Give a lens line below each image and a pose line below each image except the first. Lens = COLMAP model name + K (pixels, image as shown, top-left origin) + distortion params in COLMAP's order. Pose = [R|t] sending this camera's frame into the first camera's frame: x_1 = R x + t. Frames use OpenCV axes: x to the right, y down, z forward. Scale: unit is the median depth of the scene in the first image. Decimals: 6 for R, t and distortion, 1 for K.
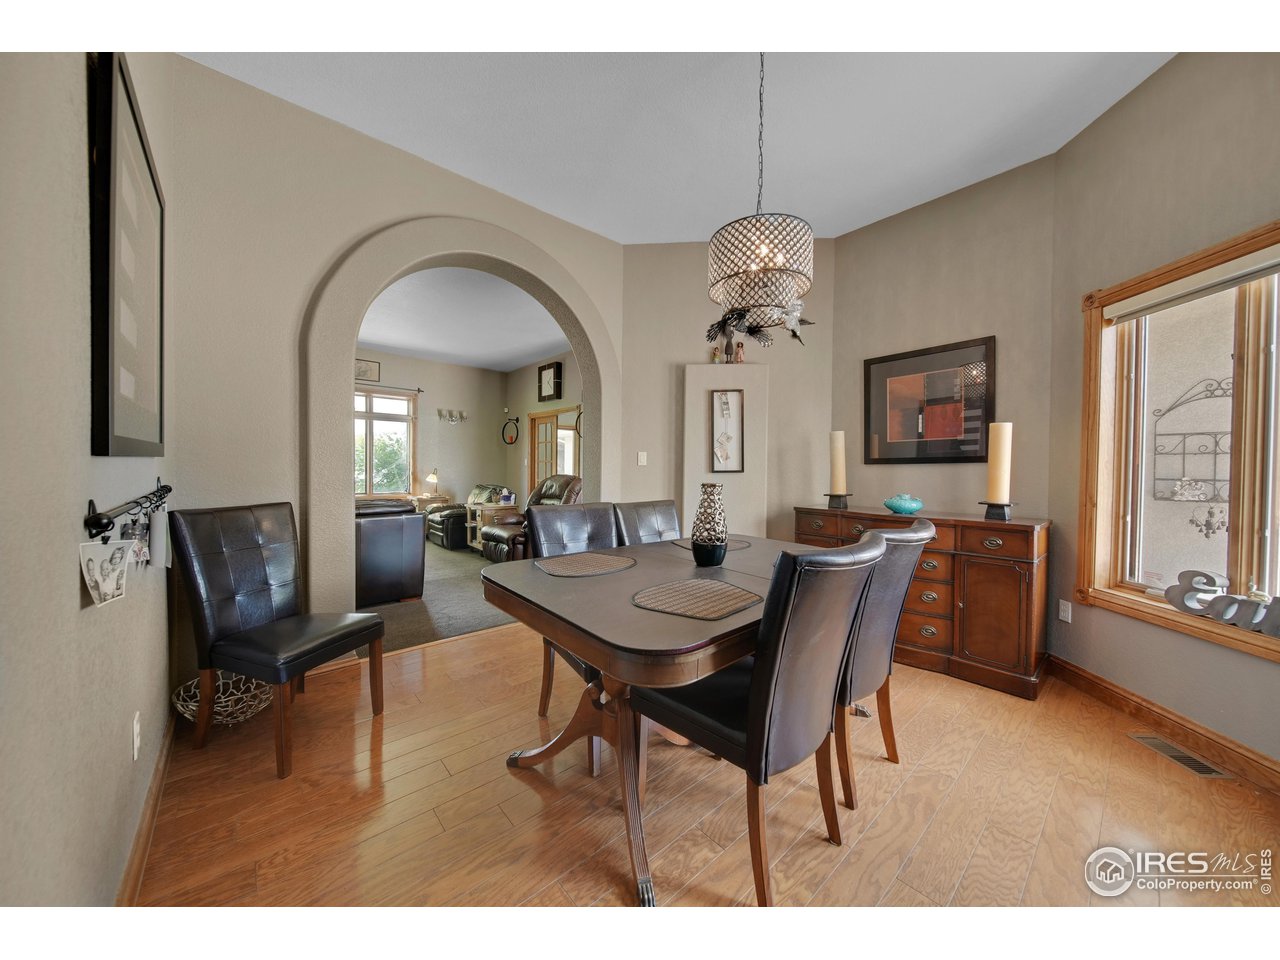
lens RADIAL K [[448.0, 0, 639.7], [0, 448.0, 473.2], [0, 0, 1]] dist [-0.002771, -0.000804]
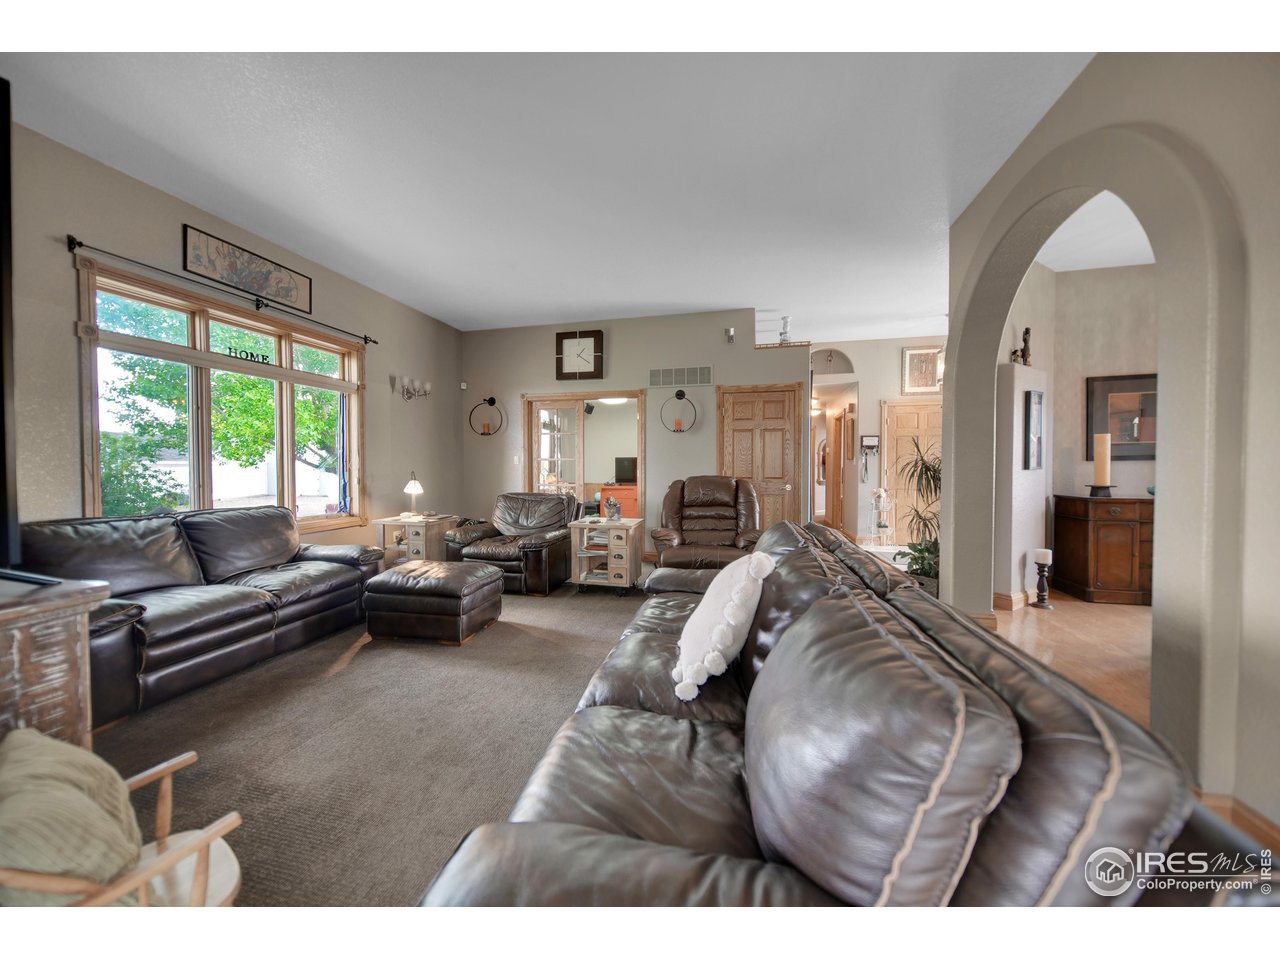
lens RADIAL K [[448.0, 0, 638.7], [0, 448.0, 470.5], [0, 0, 1]] dist [-0.002771, -0.000804]
pose [[0.813866, -0.017782, 0.580780, -0.568675], [0.016537, 0.999836, 0.007439, -0.010732], [-0.580817, 0.003550, 0.814026, 0.320831]]
